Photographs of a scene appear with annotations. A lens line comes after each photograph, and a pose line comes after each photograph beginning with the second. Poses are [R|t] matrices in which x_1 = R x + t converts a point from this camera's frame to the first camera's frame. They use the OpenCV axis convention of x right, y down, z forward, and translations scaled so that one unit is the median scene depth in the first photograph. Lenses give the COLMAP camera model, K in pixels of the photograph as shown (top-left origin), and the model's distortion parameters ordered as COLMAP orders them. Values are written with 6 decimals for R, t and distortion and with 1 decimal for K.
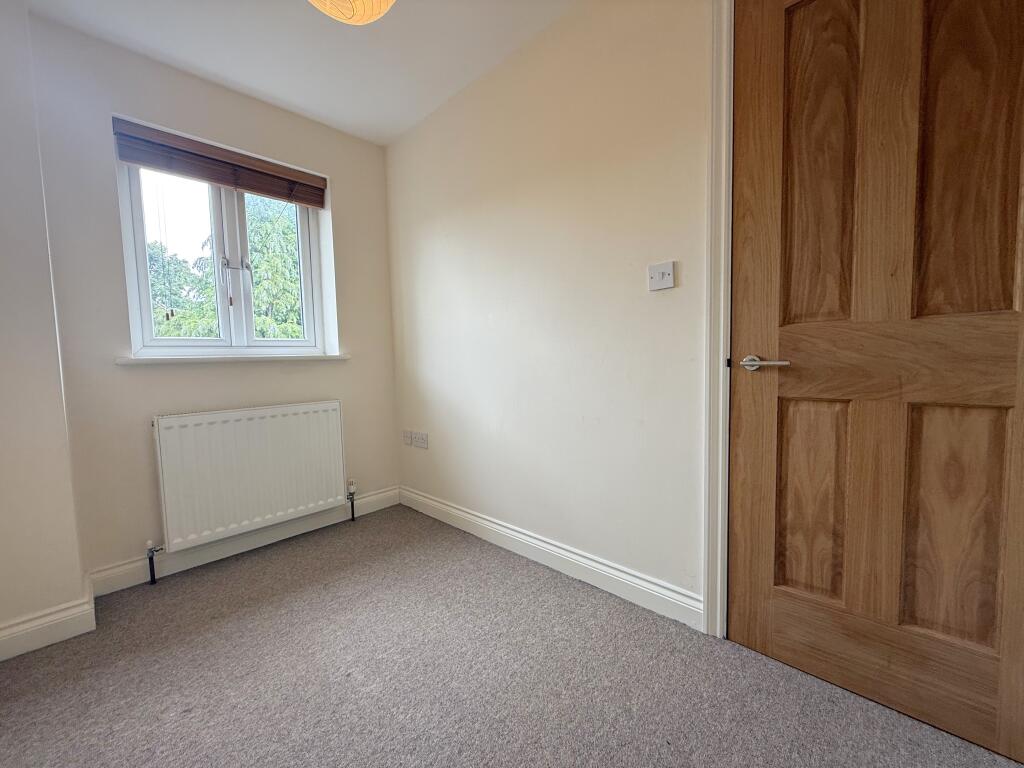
lens RADIAL K [[414.7, 0, 512.0], [0, 414.7, 384.0], [0, 0, 1]] dist [-0.000560, -0.000077]
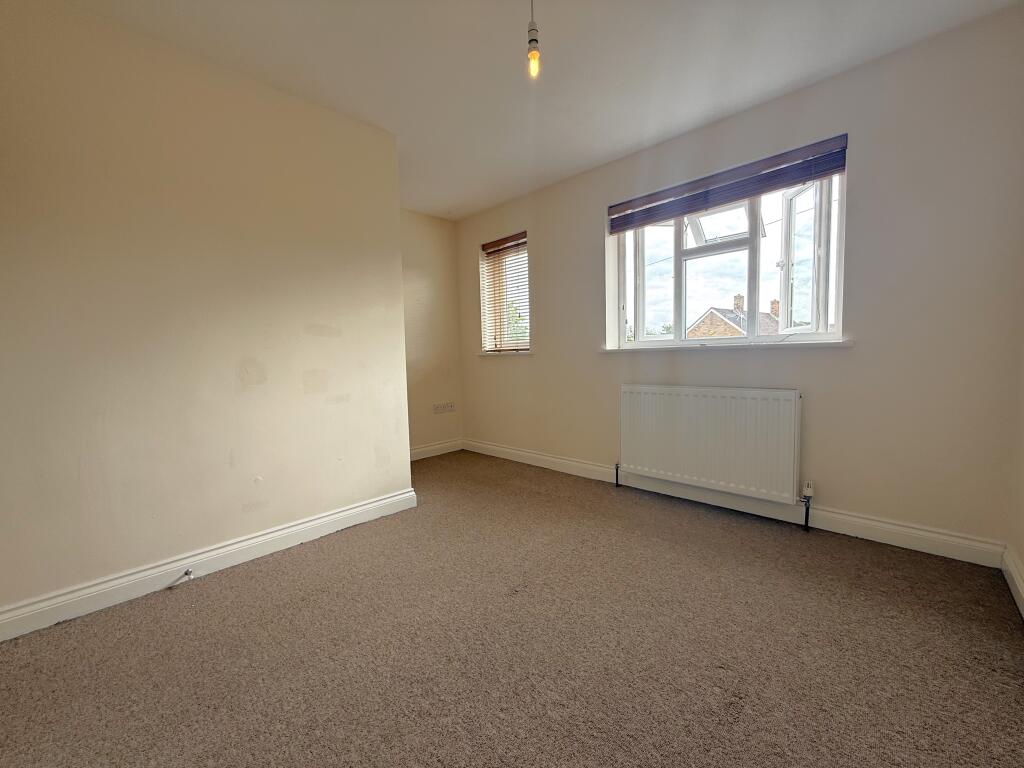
lens RADIAL K [[414.7, 0, 512.0], [0, 414.7, 384.0], [0, 0, 1]] dist [-0.000560, -0.000077]
pose [[0.009378, 0.080506, -0.996710, 0.482249], [-0.034129, 0.996199, 0.080143, -0.028613], [0.999373, 0.033265, 0.012090, 0.349307]]
